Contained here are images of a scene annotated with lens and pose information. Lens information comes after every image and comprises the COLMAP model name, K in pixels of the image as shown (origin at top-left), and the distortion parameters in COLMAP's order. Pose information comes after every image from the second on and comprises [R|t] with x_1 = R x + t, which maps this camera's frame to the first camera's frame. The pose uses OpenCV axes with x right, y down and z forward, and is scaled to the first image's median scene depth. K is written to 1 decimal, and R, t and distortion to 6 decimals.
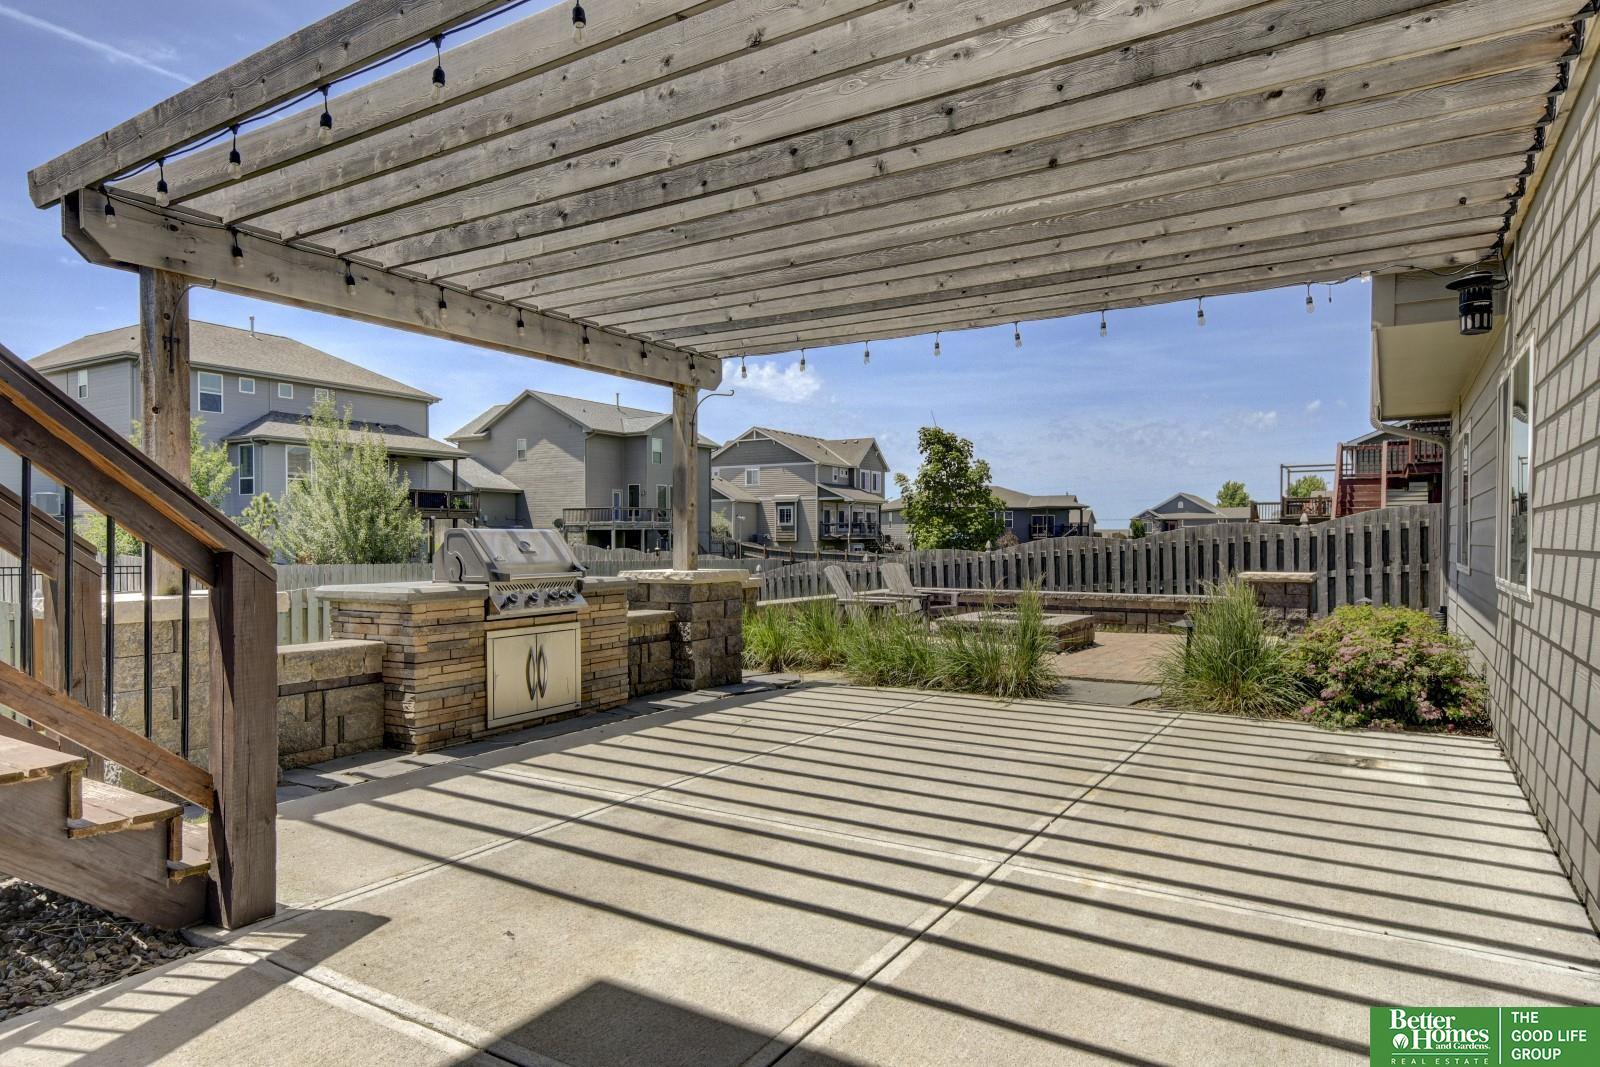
lens RADIAL K [[946.1, 0, 800.0], [0, 946.1, 533.5], [0, 0, 1]] dist [-0.002339, -0.000313]
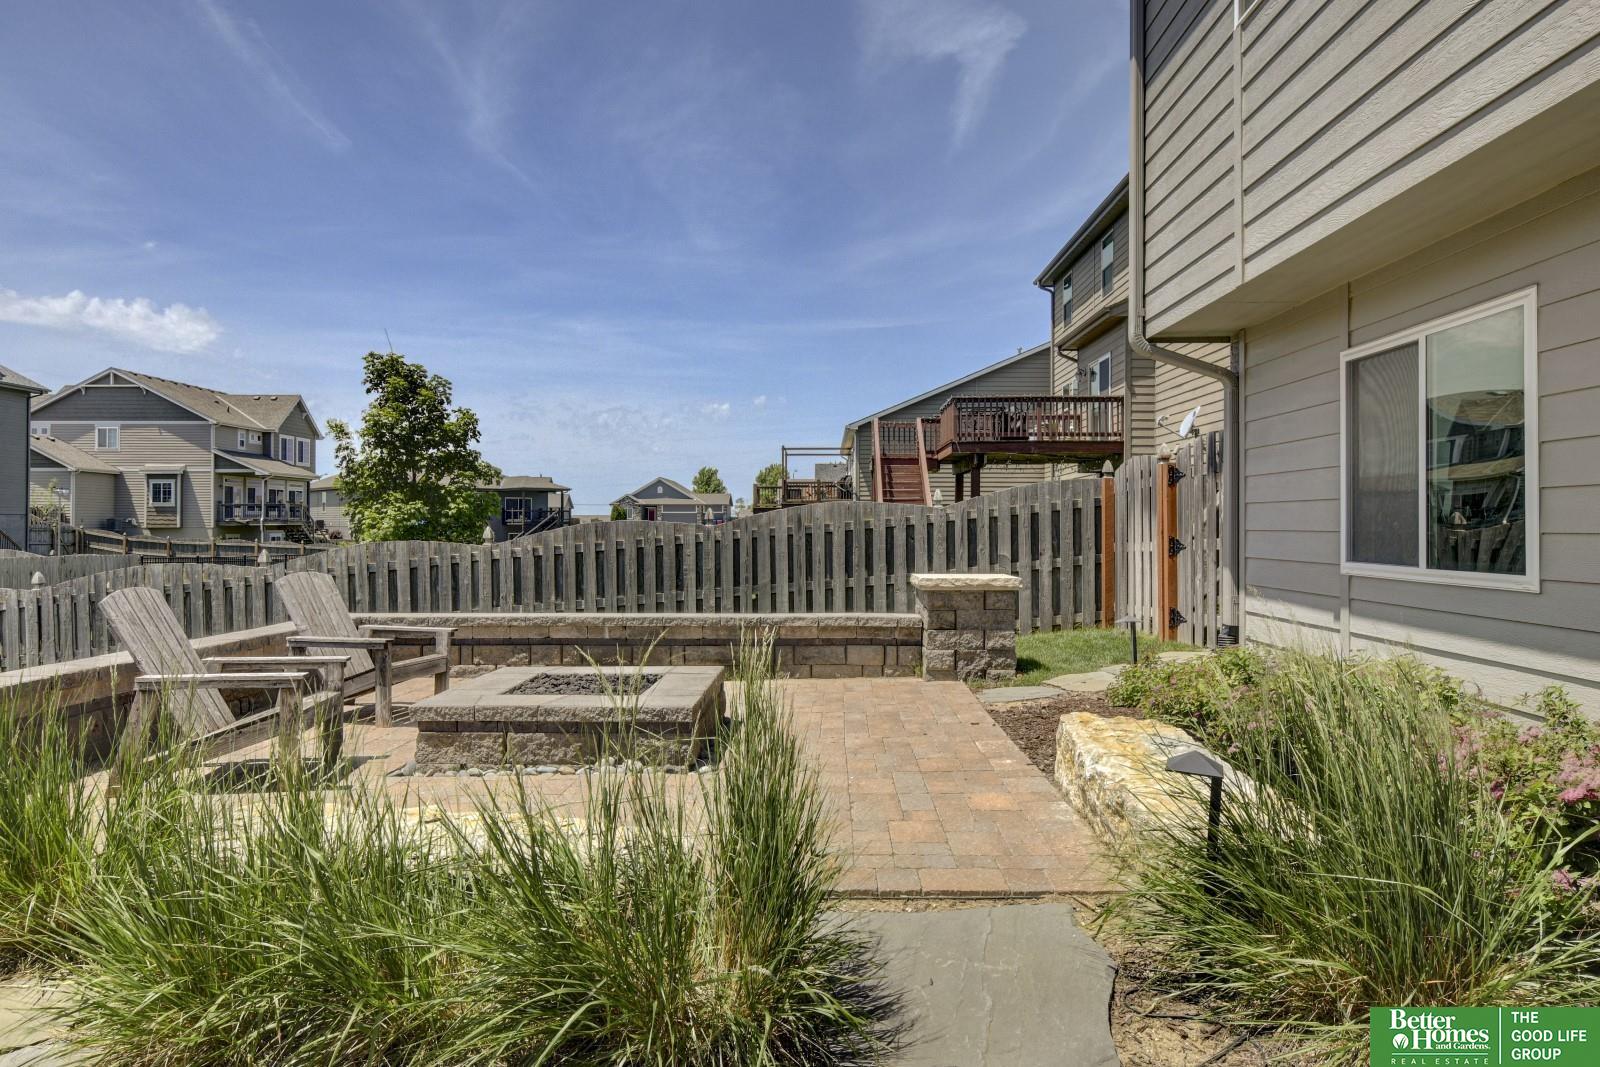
lens RADIAL K [[986.1, 0, 800.0], [0, 986.1, 533.5], [0, 0, 1]] dist [0.006608, 0.002136]
pose [[0.856695, -0.003609, 0.515810, 0.012972], [-0.003477, 0.999912, 0.012773, 0.000987], [-0.515811, -0.012736, 0.856608, 0.106741]]
